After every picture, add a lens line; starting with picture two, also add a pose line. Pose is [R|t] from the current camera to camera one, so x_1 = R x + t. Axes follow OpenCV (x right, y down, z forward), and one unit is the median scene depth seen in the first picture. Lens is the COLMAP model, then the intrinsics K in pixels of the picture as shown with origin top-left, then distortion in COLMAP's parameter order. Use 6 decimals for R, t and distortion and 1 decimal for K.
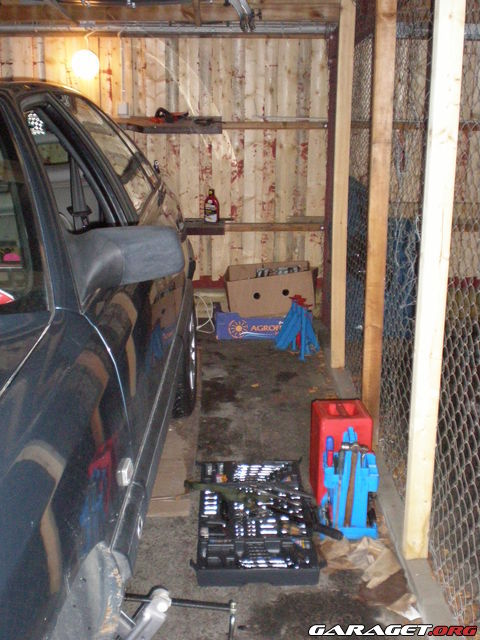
lens RADIAL K [[837.2, 0, 222.5], [0, 837.2, 315.4], [0, 0, 1]] dist [0.024744, 0.000000]
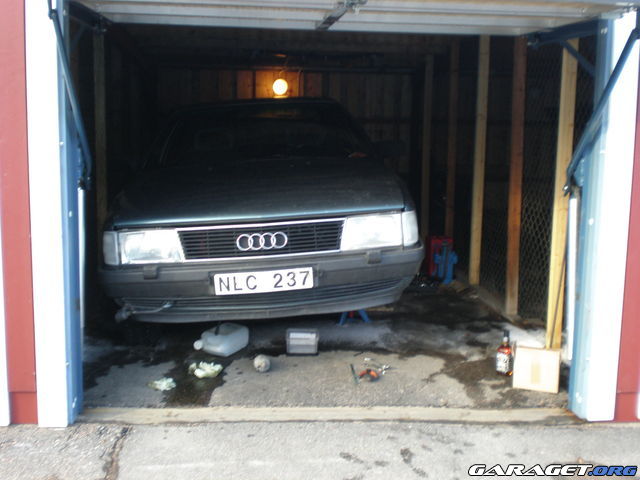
lens RADIAL K [[837.2, 0, 318.6], [0, 837.2, 239.5], [0, 0, 1]] dist [0.024744, 0.000000]
pose [[0.996335, 0.000541, 0.085532, -0.231641], [0.008422, 0.994500, -0.104394, 0.214780], [-0.085118, 0.104732, 0.990851, -0.753635]]
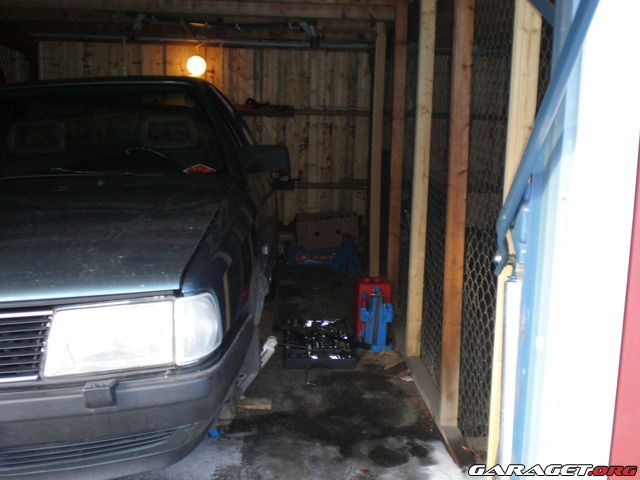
lens RADIAL K [[837.2, 0, 321.5], [0, 837.2, 239.1], [0, 0, 1]] dist [0.024744, 0.000000]
pose [[0.998355, 0.017188, 0.054691, -0.026933], [-0.012178, 0.995808, -0.090653, 0.108815], [-0.056020, 0.089838, 0.994380, -0.362646]]
